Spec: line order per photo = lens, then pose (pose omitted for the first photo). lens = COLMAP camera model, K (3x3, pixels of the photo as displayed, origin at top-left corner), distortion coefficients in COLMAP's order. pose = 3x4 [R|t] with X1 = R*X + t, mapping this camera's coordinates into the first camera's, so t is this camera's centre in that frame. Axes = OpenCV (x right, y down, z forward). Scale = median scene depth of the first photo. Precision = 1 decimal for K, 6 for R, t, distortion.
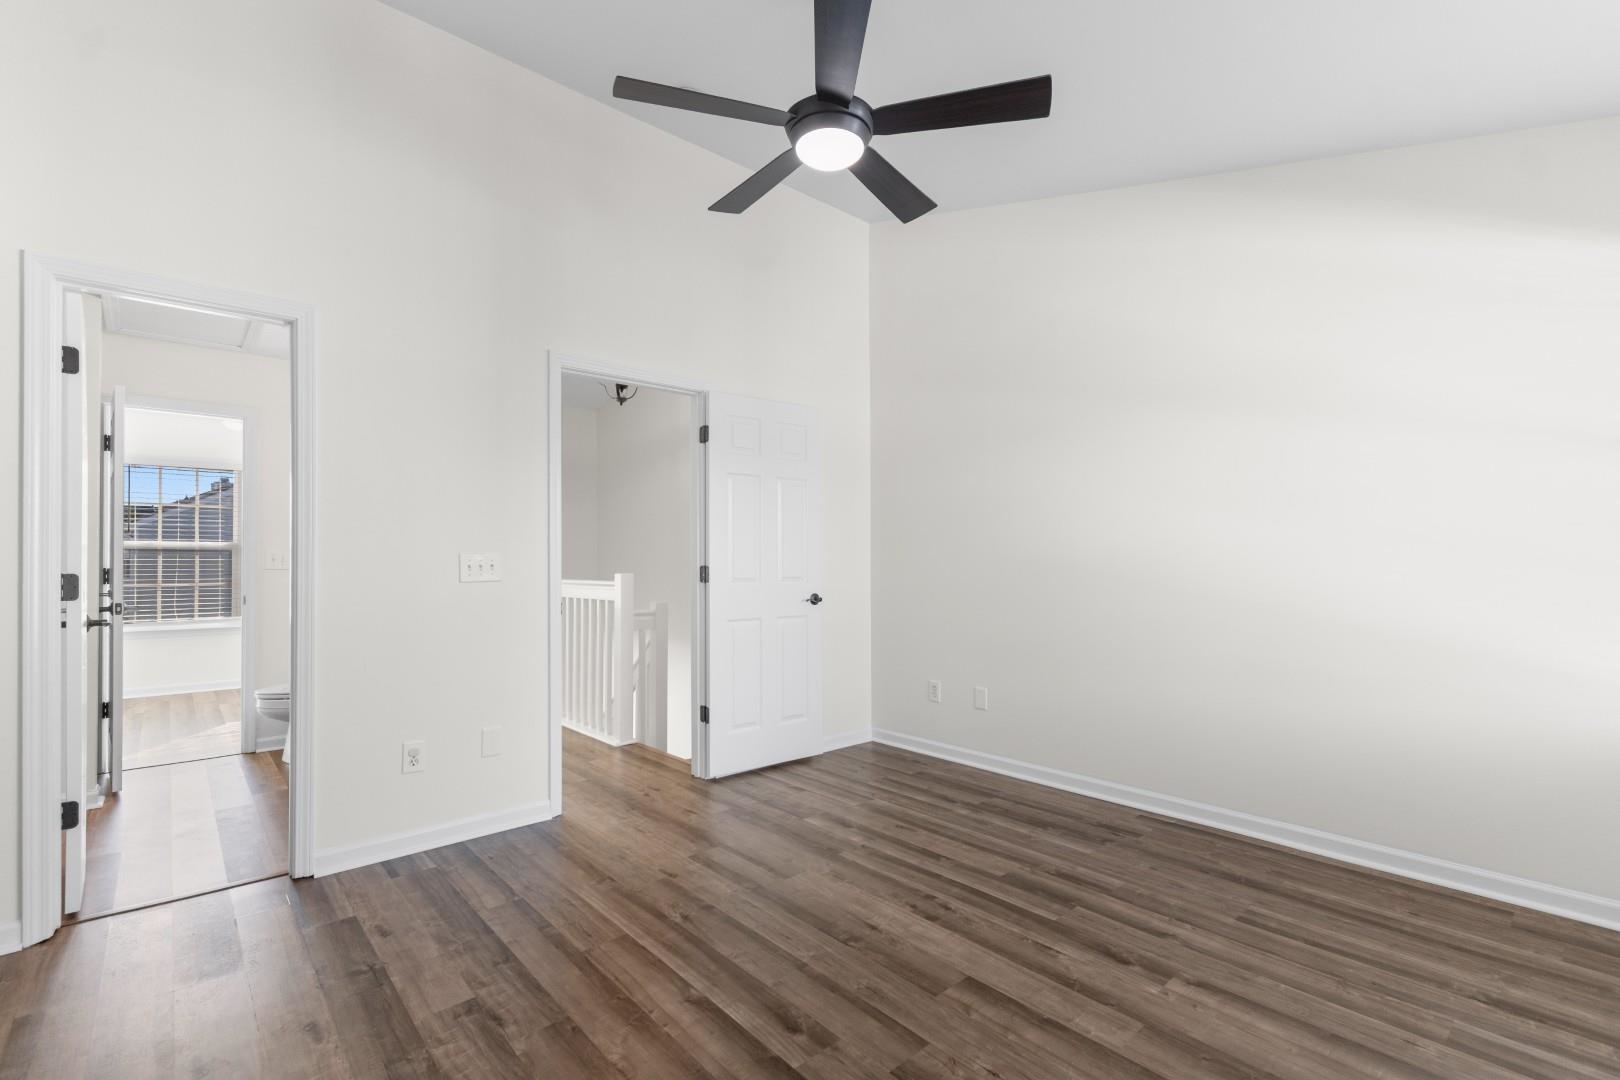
lens RADIAL K [[713.4, 0, 809.8], [0, 713.4, 556.3], [0, 0, 1]] dist [0.000497, -0.000607]
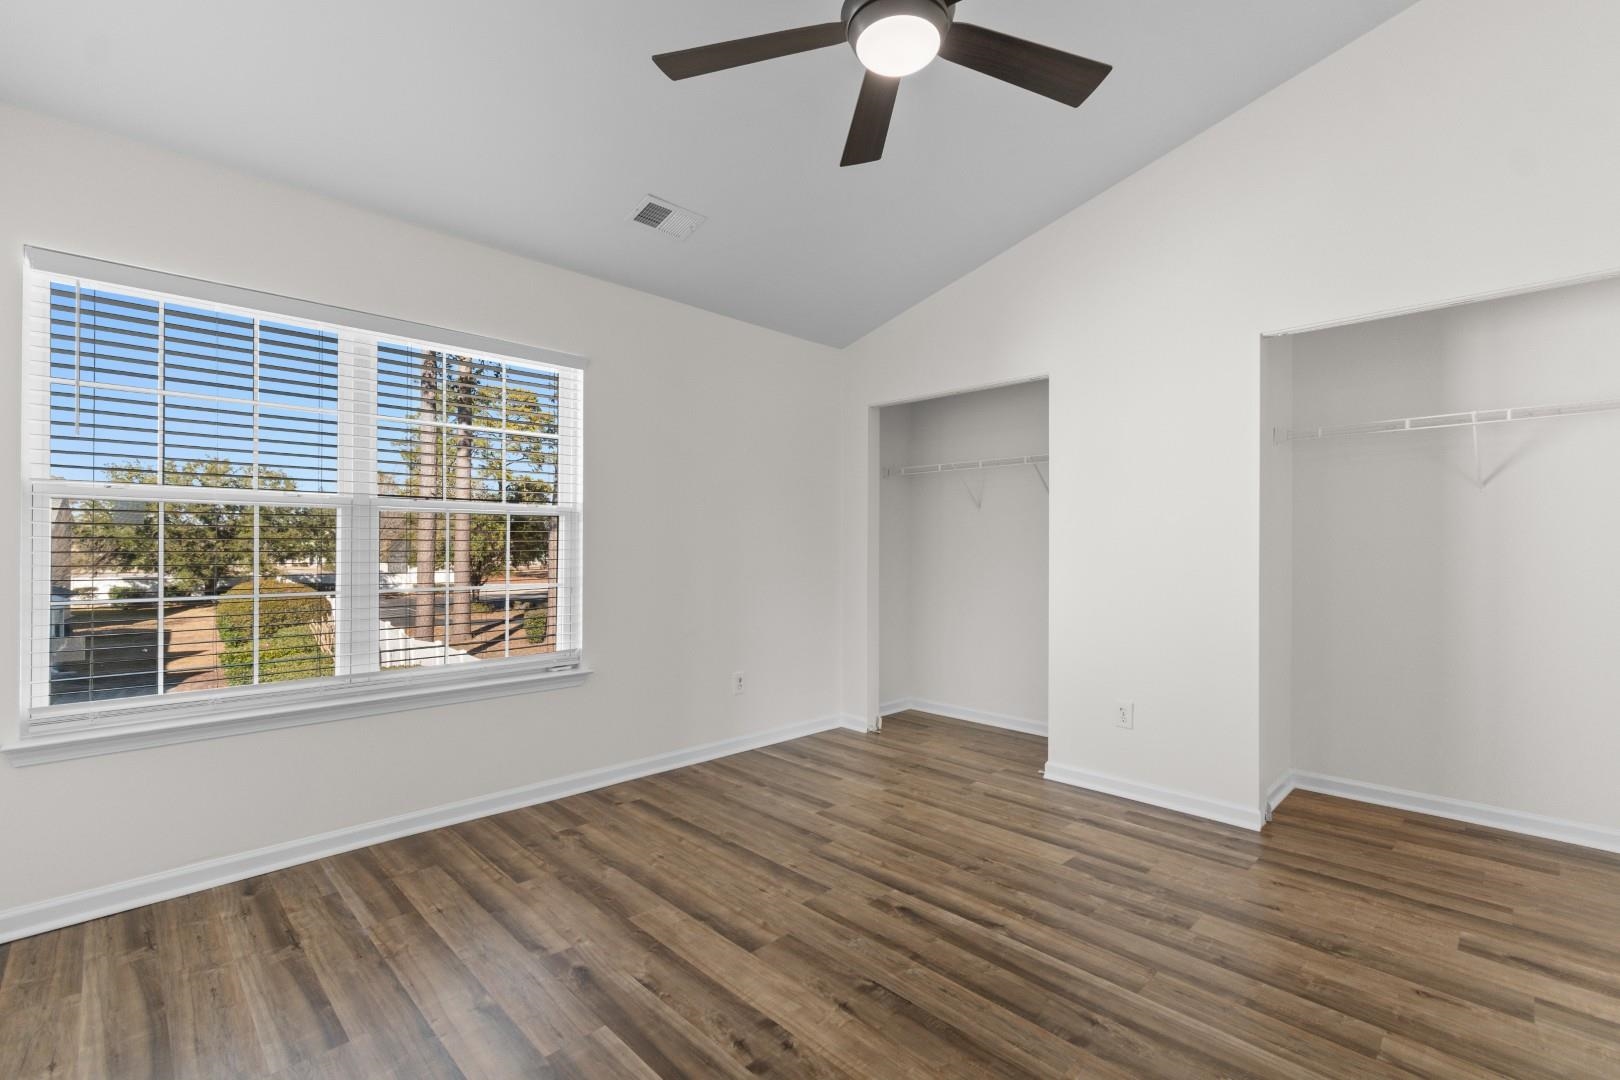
lens RADIAL K [[724.7, 0, 805.6], [0, 724.7, 561.7], [0, 0, 1]] dist [-0.000221, -0.000563]
pose [[-0.998940, -0.001616, -0.045996, 0.169314], [-0.002064, 0.999951, 0.009699, 0.013226], [0.045979, 0.009784, -0.998895, 1.790374]]
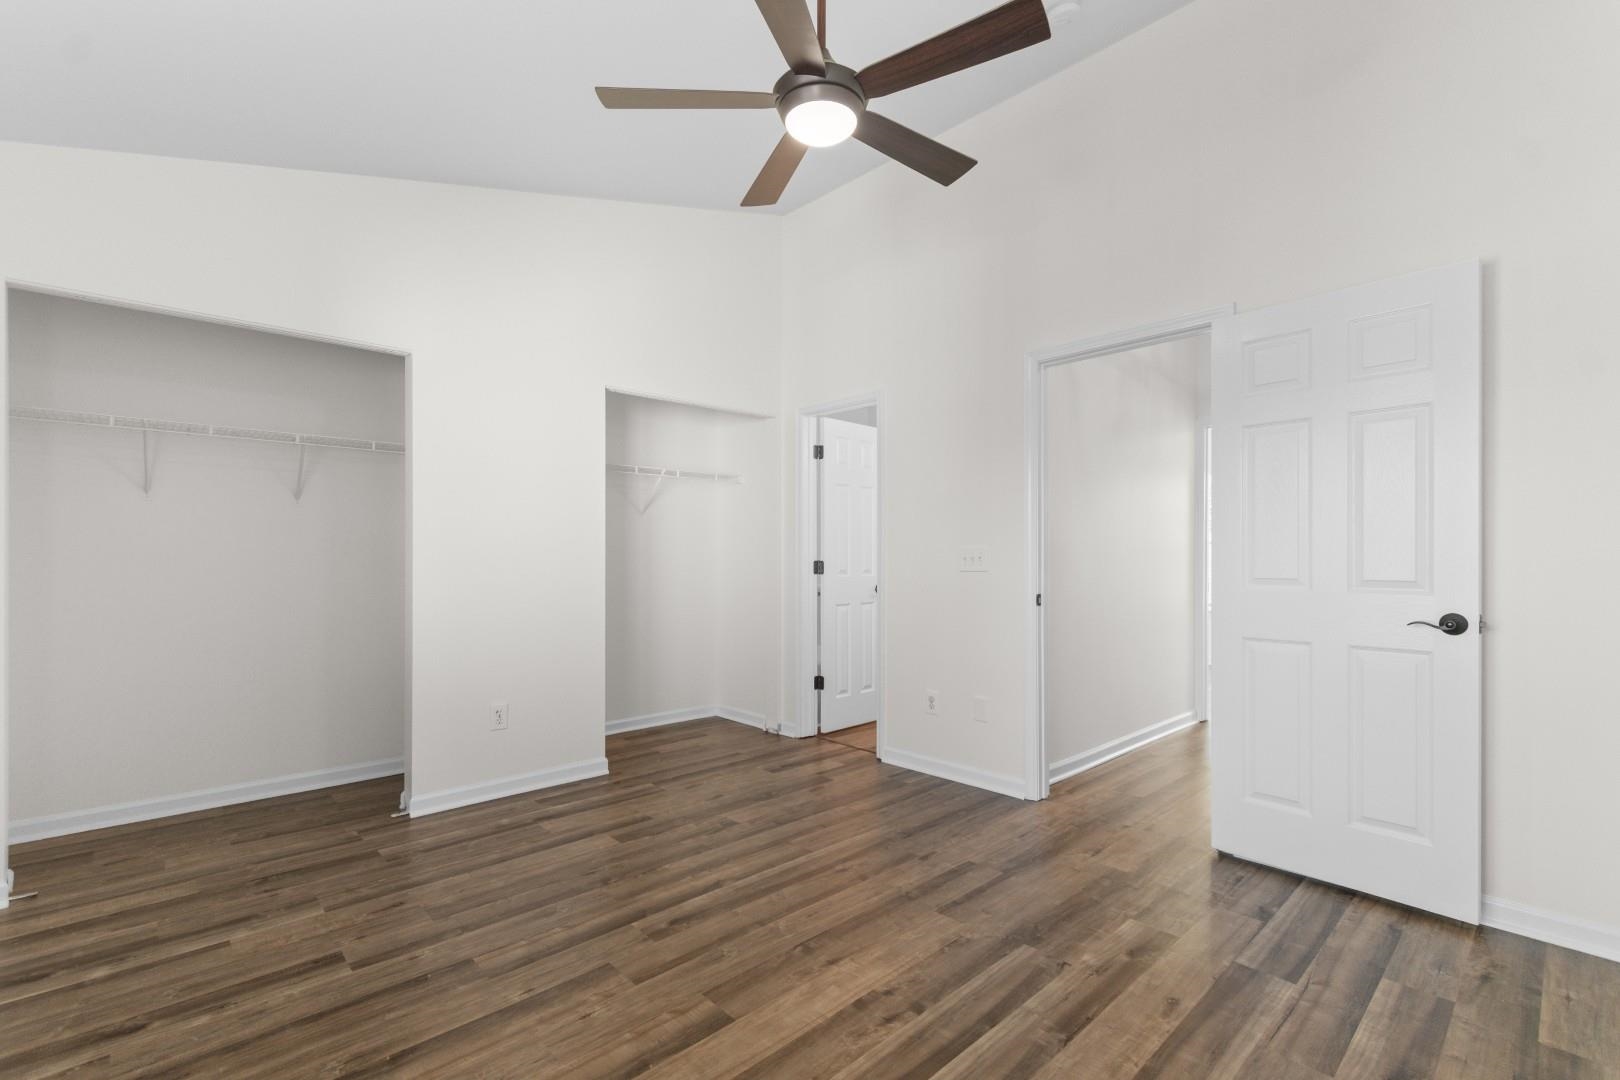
lens RADIAL K [[716.8, 0, 813.7], [0, 716.8, 561.0], [0, 0, 1]] dist [0.001611, -0.000206]
pose [[0.031711, 0.009011, -0.999456, 0.983339], [0.008576, 0.999920, 0.009287, 0.003574], [0.999460, -0.008866, 0.031631, 0.944021]]
